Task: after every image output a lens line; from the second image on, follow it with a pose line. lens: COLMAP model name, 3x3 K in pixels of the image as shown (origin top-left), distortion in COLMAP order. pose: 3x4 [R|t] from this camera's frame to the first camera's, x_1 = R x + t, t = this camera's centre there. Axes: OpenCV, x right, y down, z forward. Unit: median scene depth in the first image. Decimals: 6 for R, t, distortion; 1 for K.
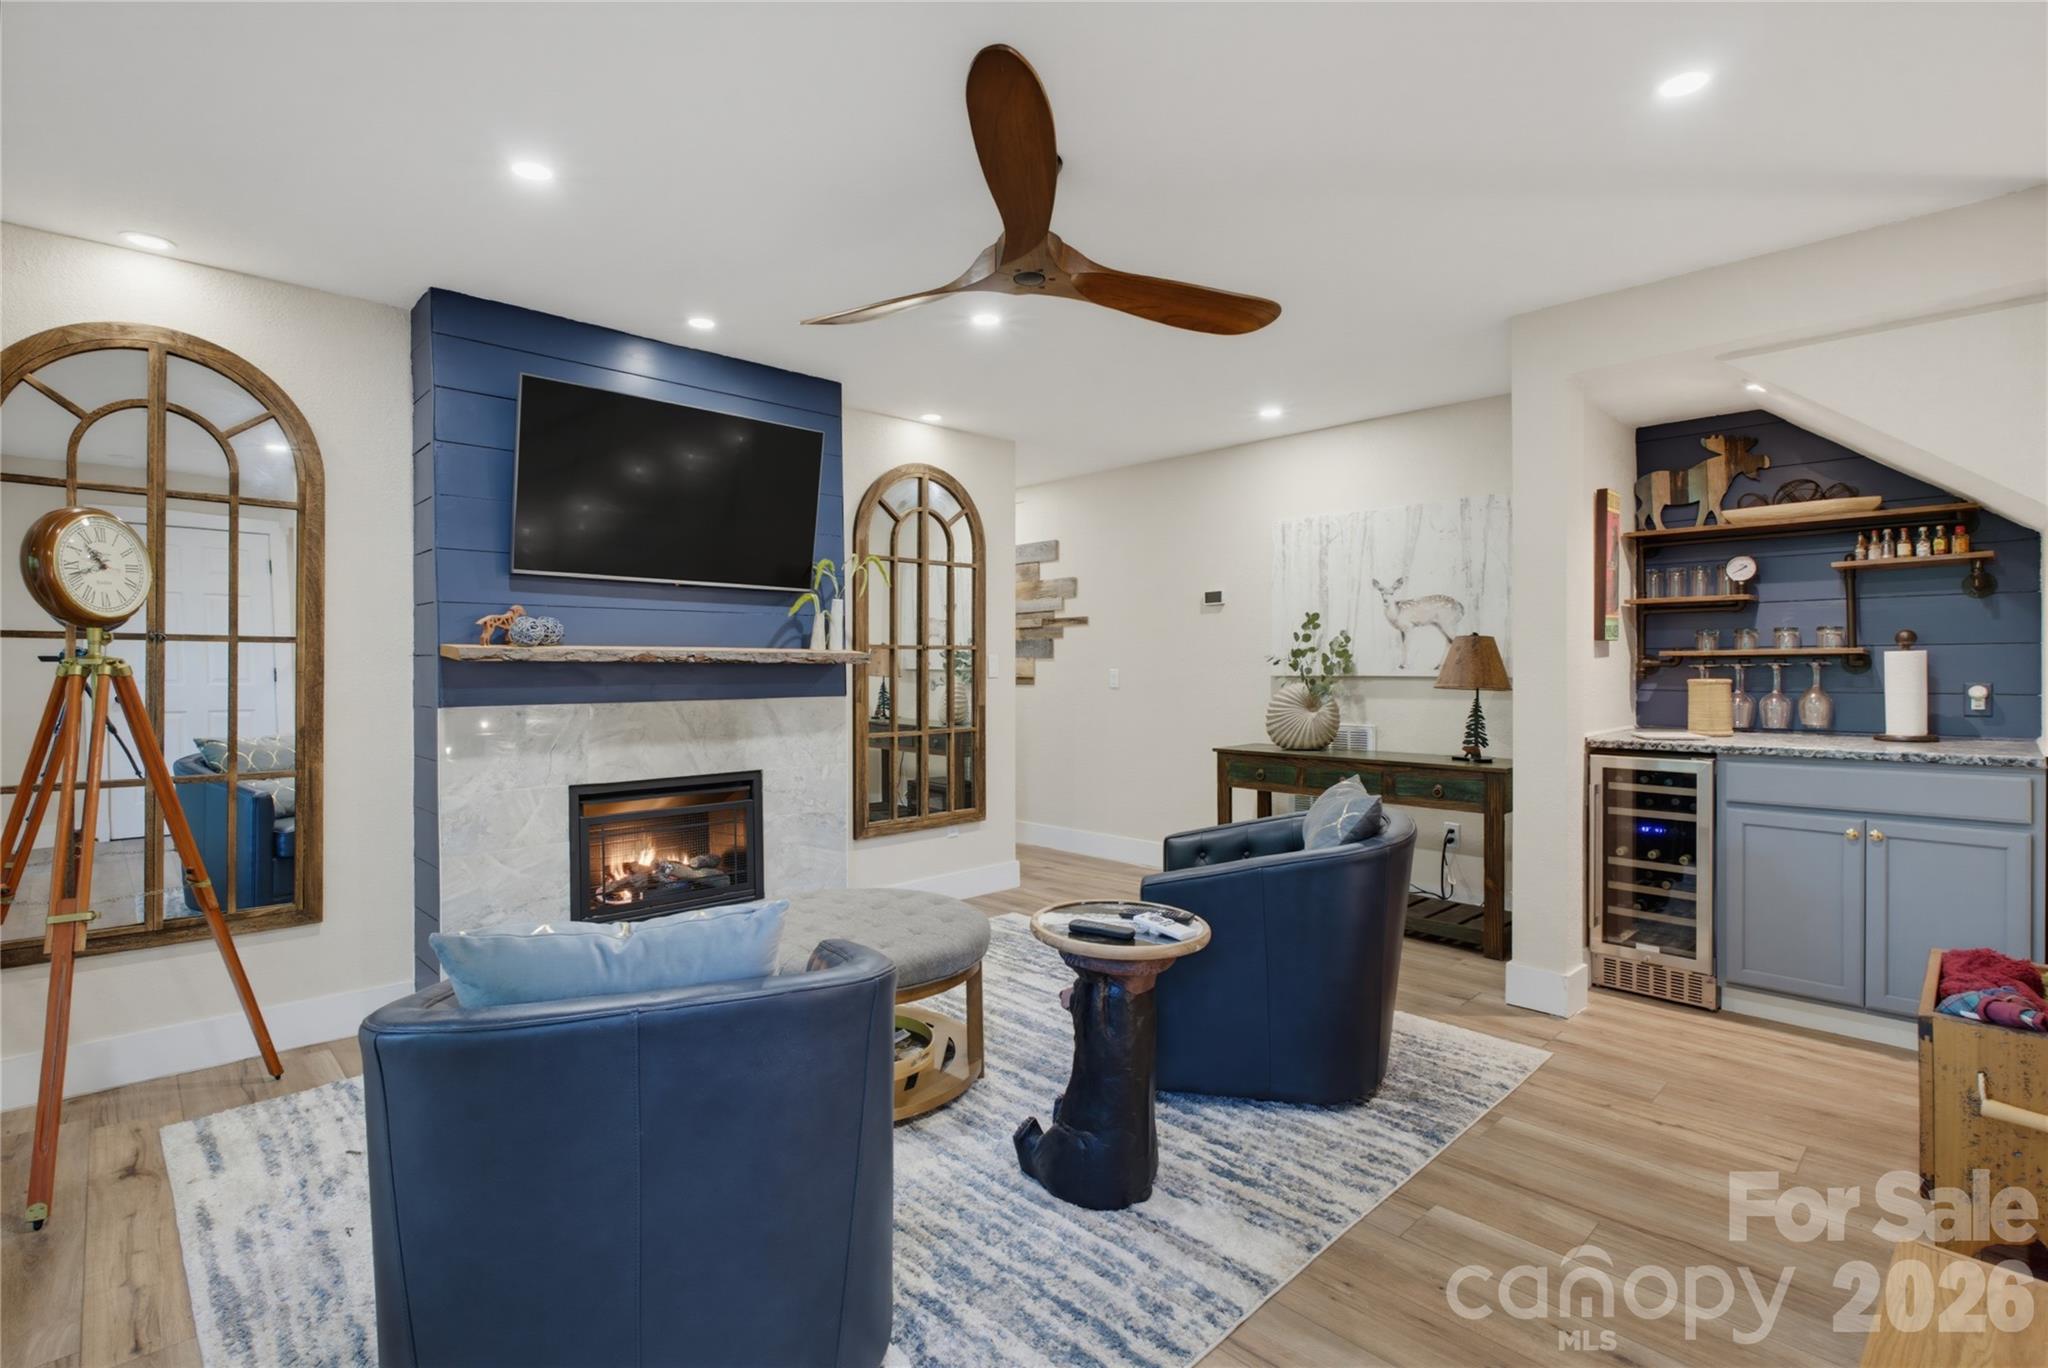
lens RADIAL K [[971.8, 0, 1025.4], [0, 971.8, 677.3], [0, 0, 1]] dist [-0.012885, 0.002056]
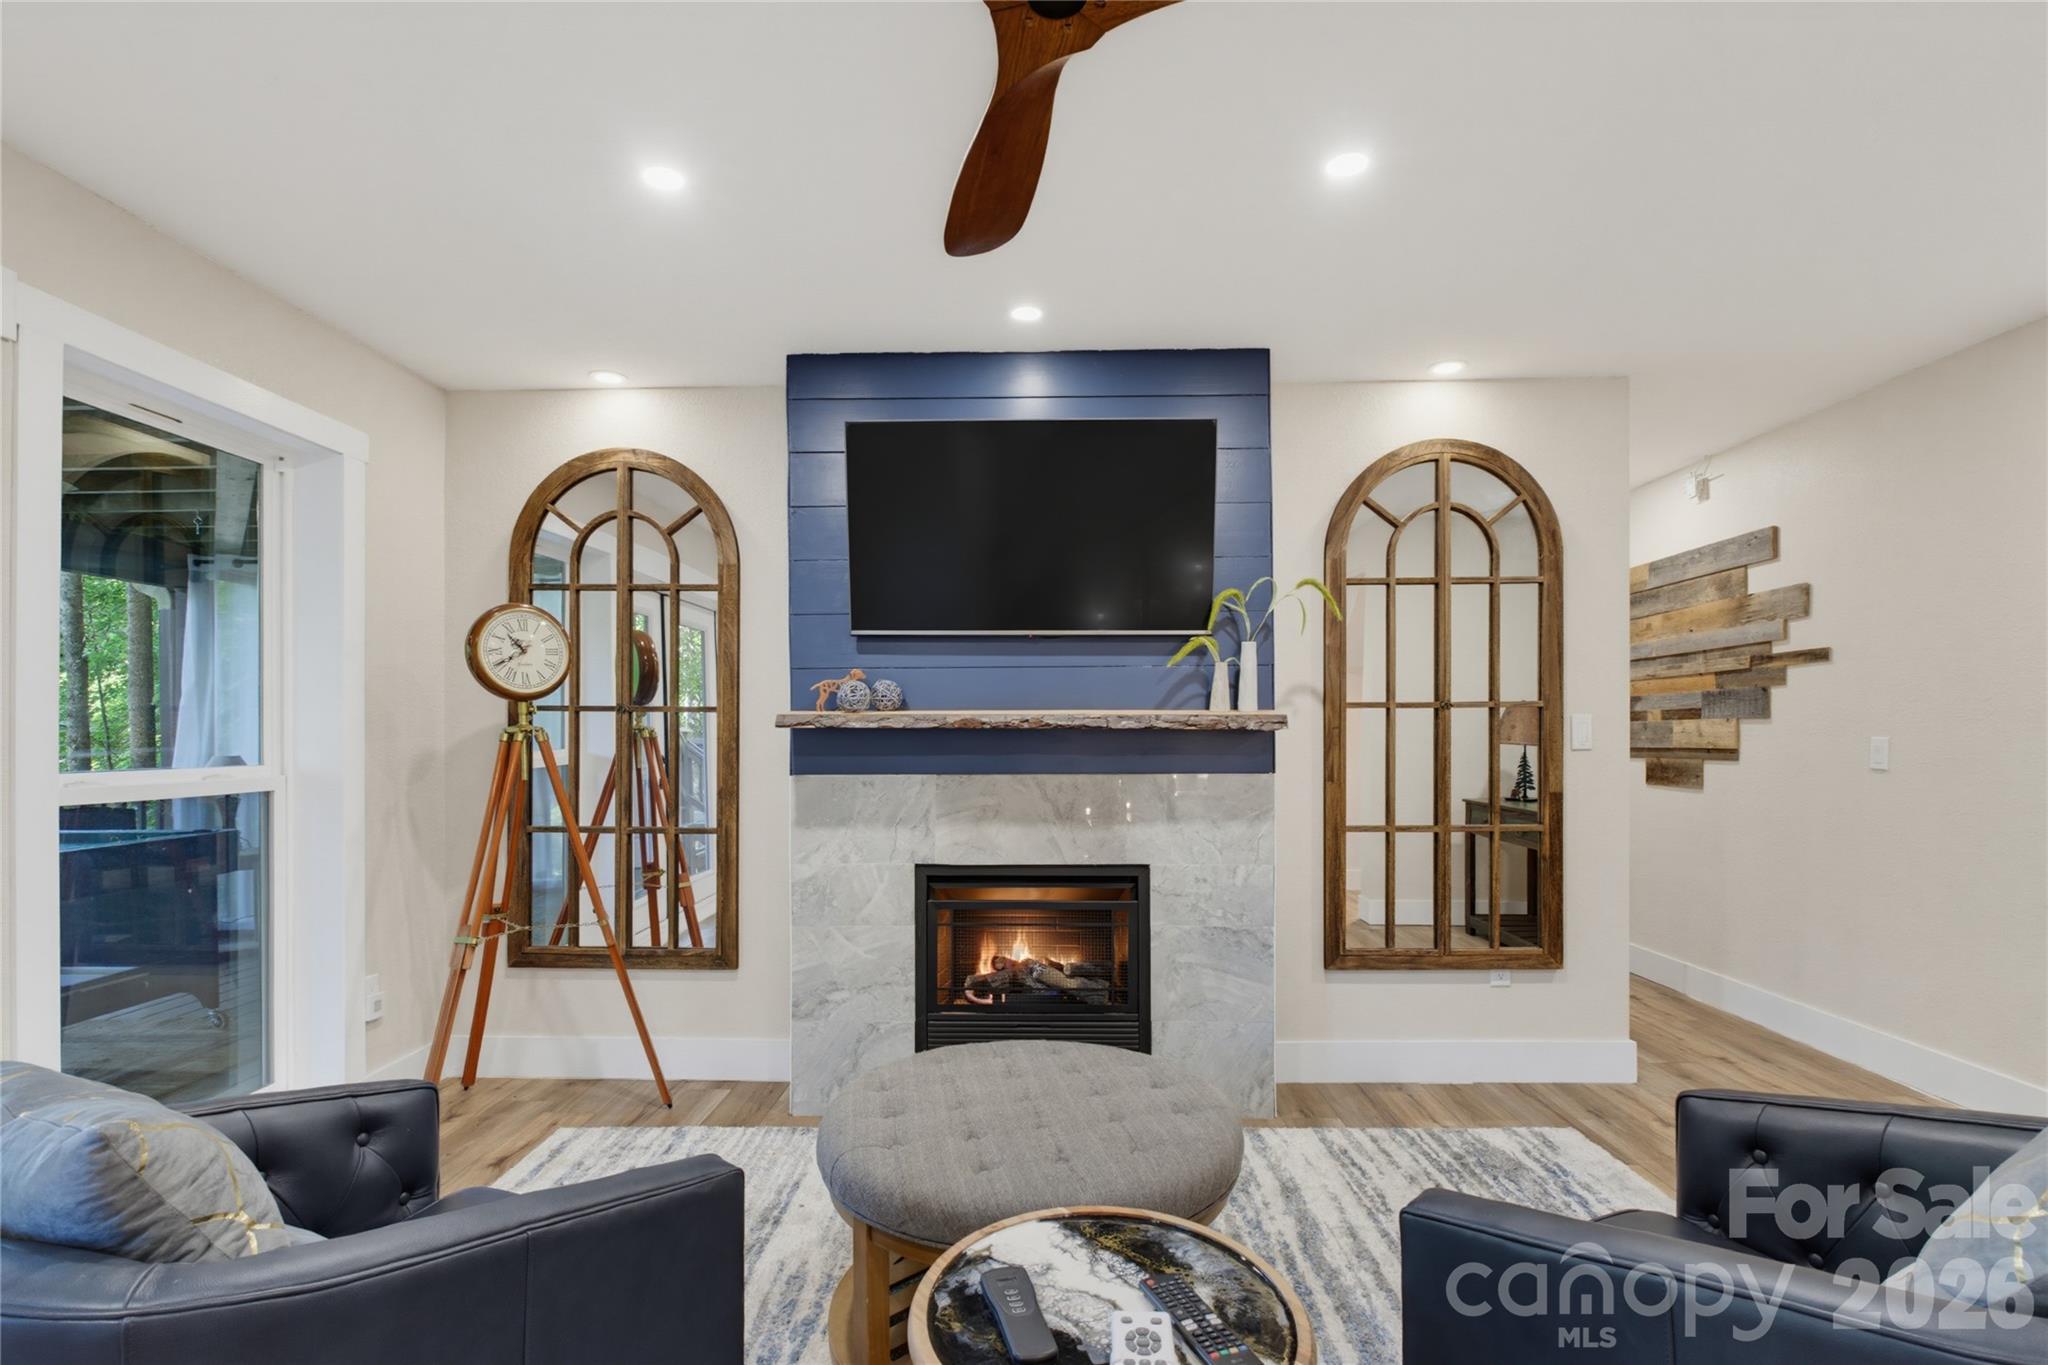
lens RADIAL K [[971.8, 0, 1021.1], [0, 971.8, 736.4], [0, 0, 1]] dist [-0.012885, 0.002056]
pose [[0.698623, 0.002299, -0.715487, 0.230347], [-0.006430, 0.999975, -0.003066, -0.005564], [0.715461, 0.006742, 0.698620, 0.395585]]
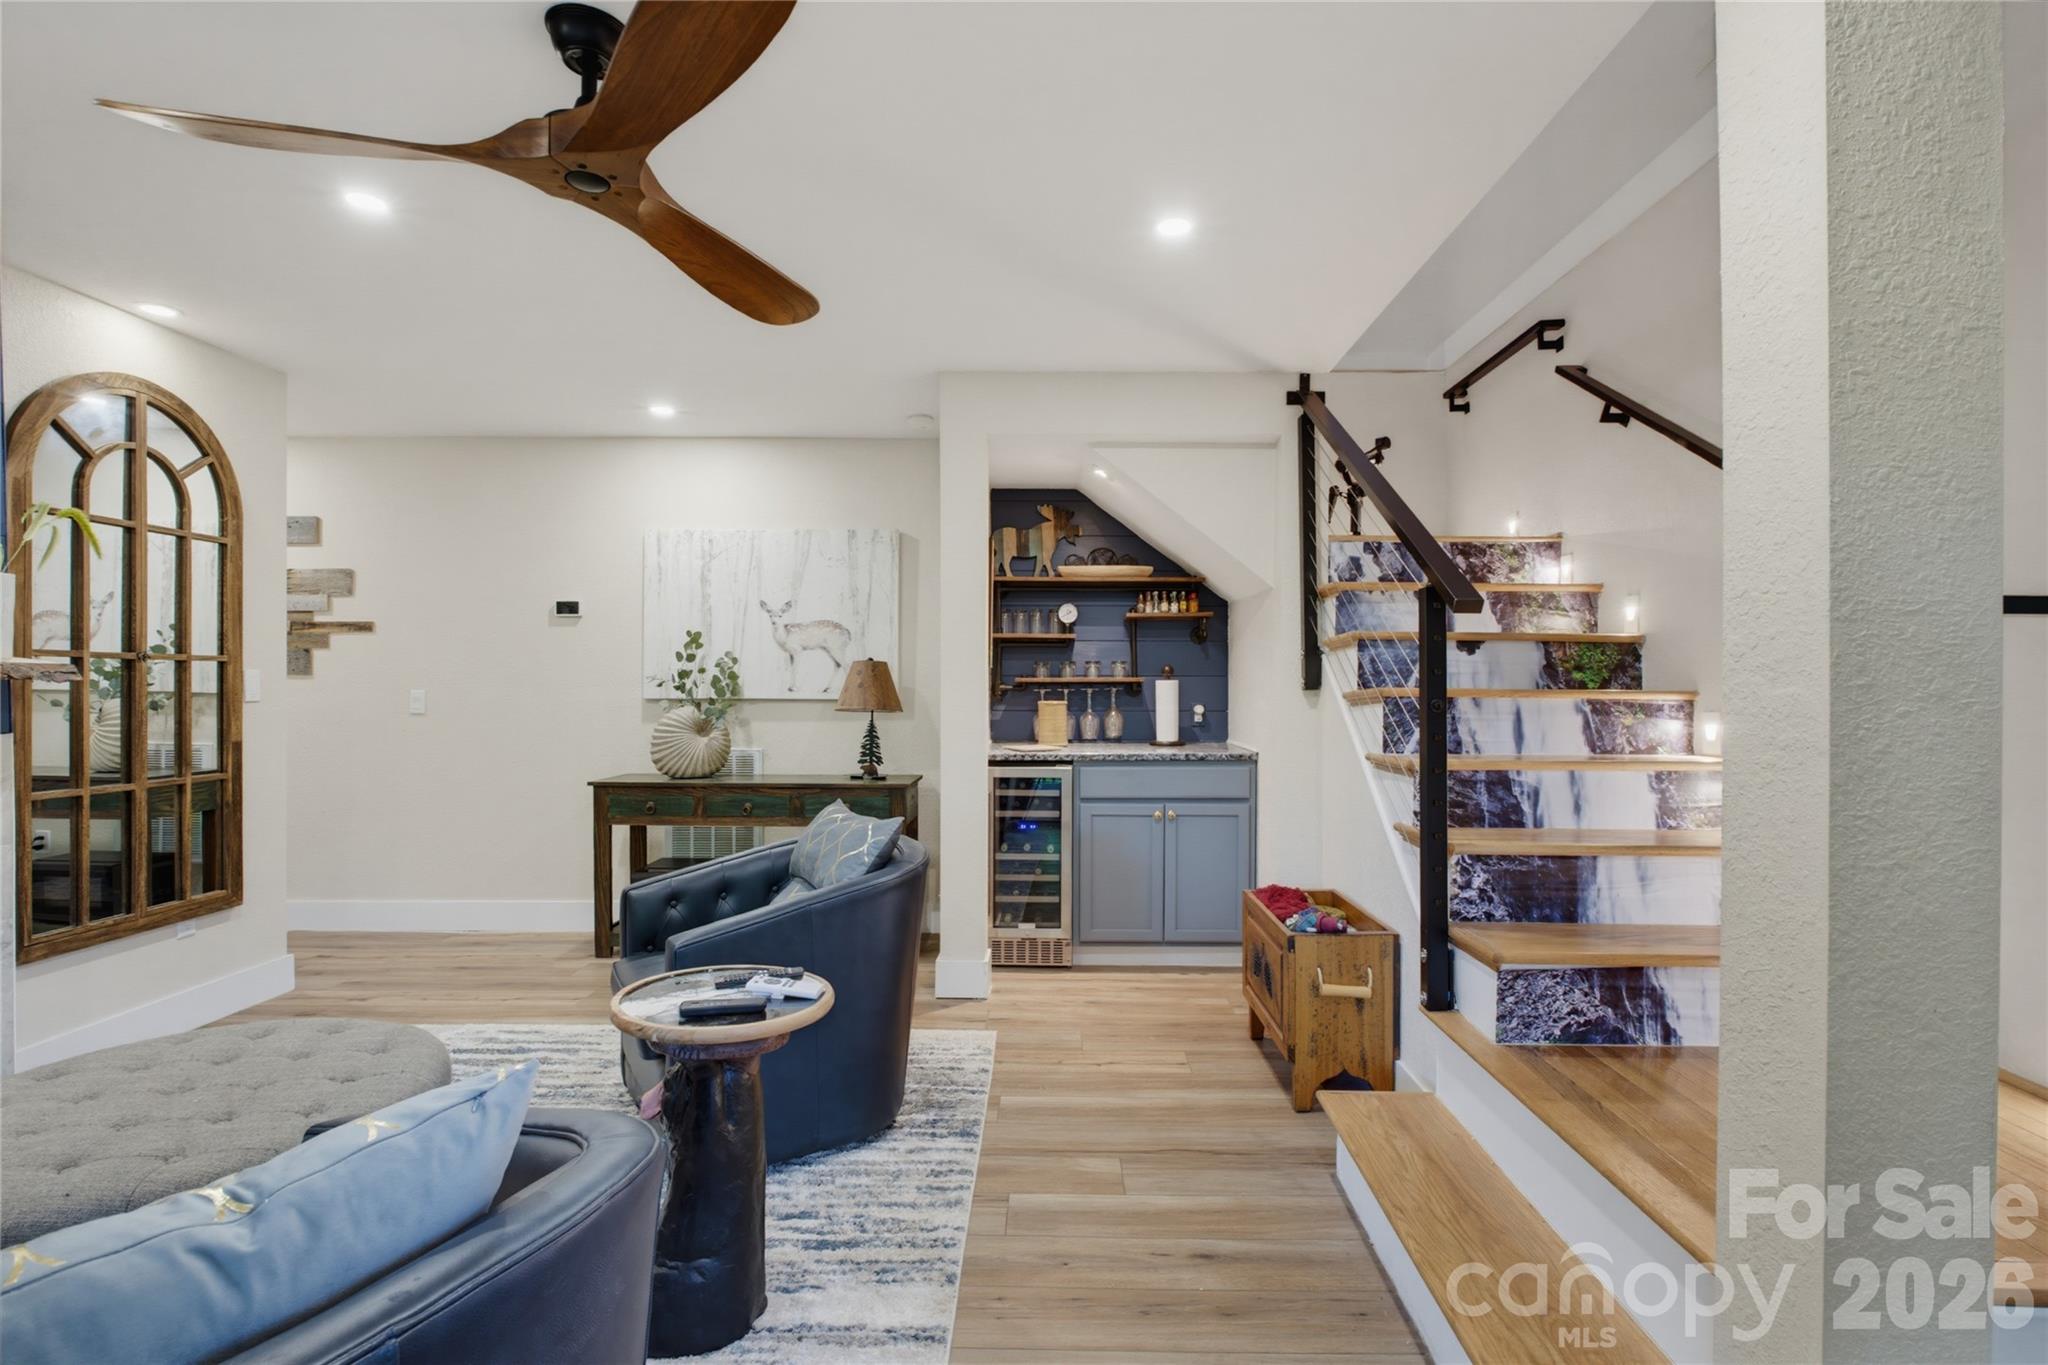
lens RADIAL K [[971.8, 0, 1057.0], [0, 971.8, 701.3], [0, 0, 1]] dist [-0.012885, 0.002056]
pose [[0.694247, -0.003495, 0.719728, -0.182401], [0.001848, 0.999994, 0.003074, -0.001497], [-0.719734, -0.000804, 0.694249, 0.128789]]
